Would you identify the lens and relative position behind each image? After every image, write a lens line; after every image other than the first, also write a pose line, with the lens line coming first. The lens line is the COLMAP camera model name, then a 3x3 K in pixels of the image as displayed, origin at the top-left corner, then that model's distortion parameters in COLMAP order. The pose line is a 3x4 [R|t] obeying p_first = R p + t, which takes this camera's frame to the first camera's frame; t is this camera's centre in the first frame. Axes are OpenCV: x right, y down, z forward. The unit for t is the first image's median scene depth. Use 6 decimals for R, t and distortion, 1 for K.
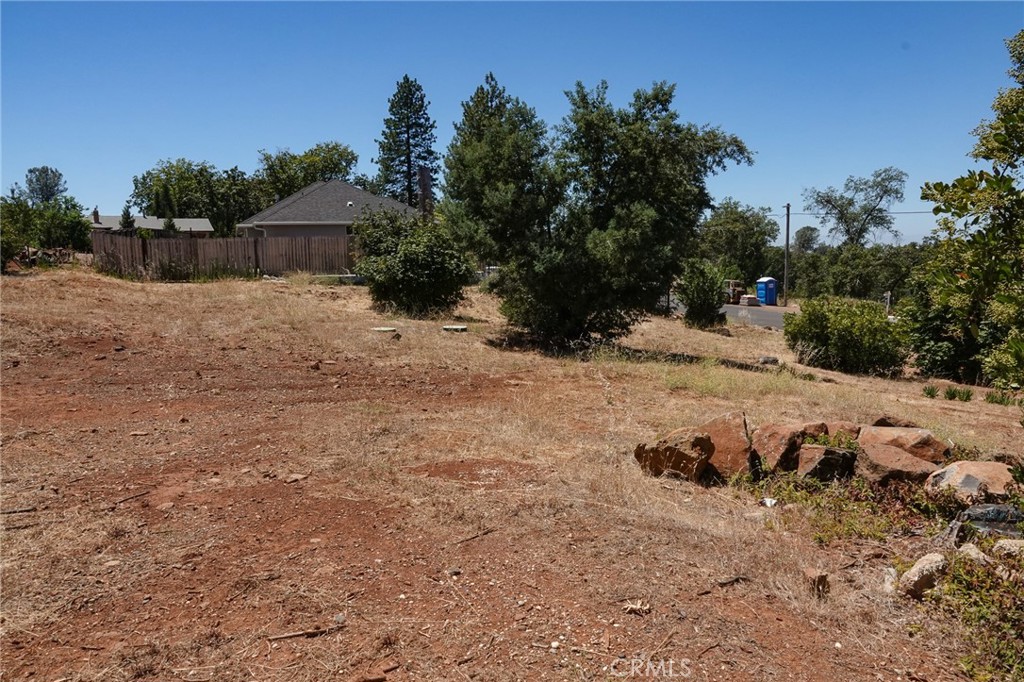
lens RADIAL K [[728.4, 0, 516.0], [0, 728.4, 336.3], [0, 0, 1]] dist [0.005835, 0.002031]
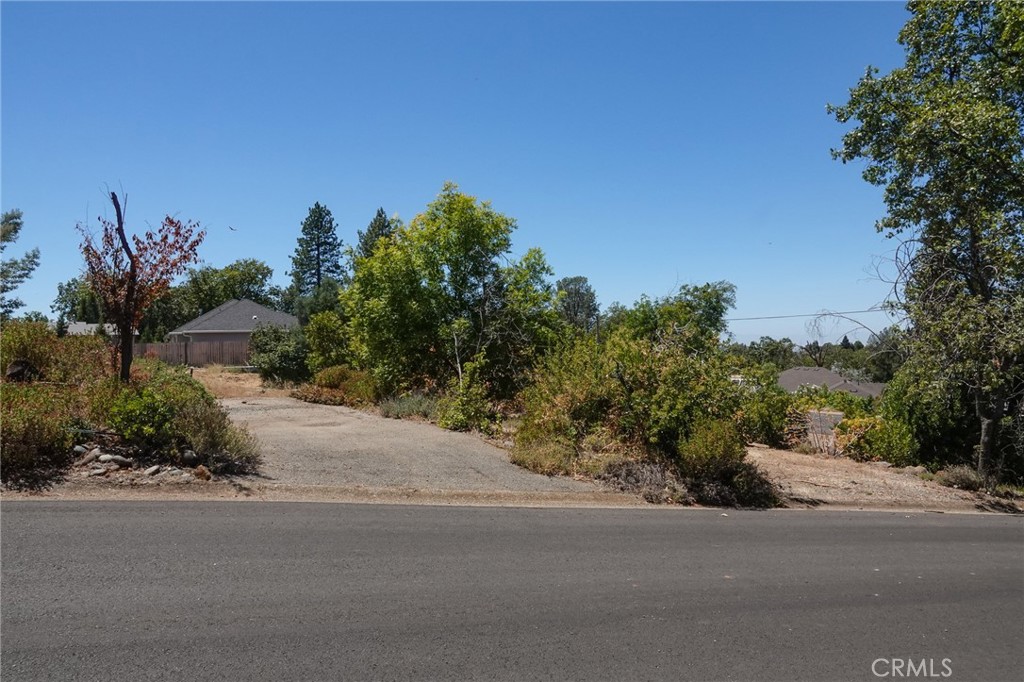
lens RADIAL K [[730.9, 0, 509.2], [0, 730.9, 338.1], [0, 0, 1]] dist [0.002304, 0.000645]
pose [[0.995846, -0.004353, 0.090952, 0.113912], [0.016506, 0.990938, -0.133305, 0.045765], [-0.089547, 0.134252, 0.986893, -0.368439]]
